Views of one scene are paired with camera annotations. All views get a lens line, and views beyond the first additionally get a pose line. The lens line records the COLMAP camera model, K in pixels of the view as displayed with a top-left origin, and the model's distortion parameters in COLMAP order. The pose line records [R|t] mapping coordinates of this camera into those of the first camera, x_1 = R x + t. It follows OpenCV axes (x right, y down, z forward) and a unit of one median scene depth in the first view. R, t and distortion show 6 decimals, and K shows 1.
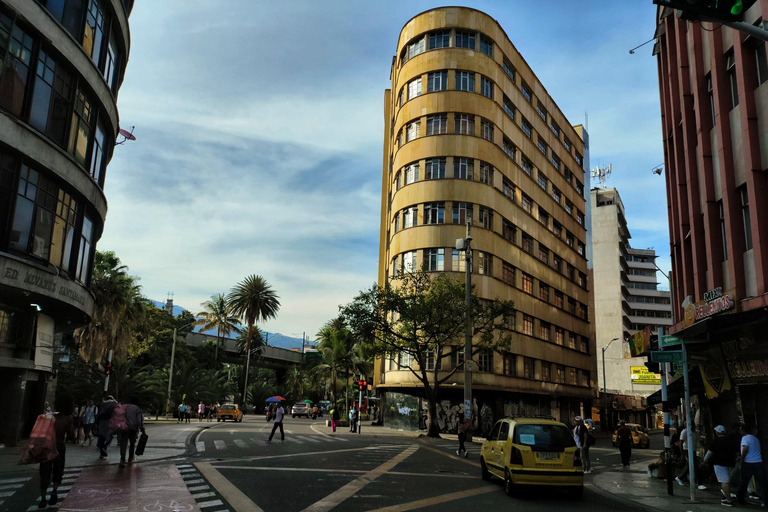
lens RADIAL K [[654.4, 0, 384.0], [0, 654.4, 256.0], [0, 0, 1]] dist [0.000682, 0.001258]
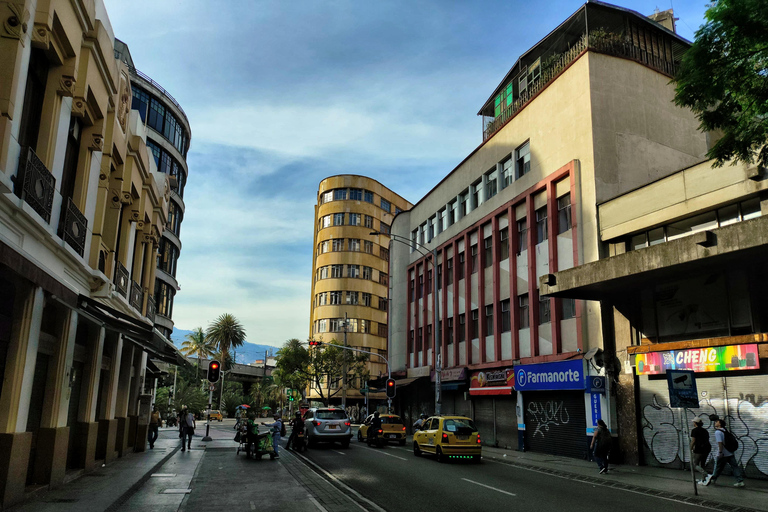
lens RADIAL K [[654.4, 0, 384.0], [0, 654.4, 256.0], [0, 0, 1]] dist [0.000682, 0.001258]
pose [[0.998401, -0.009813, 0.055661, 0.101838], [0.010251, 0.999919, -0.007585, -0.153519], [-0.055582, 0.008143, 0.998421, -0.715413]]
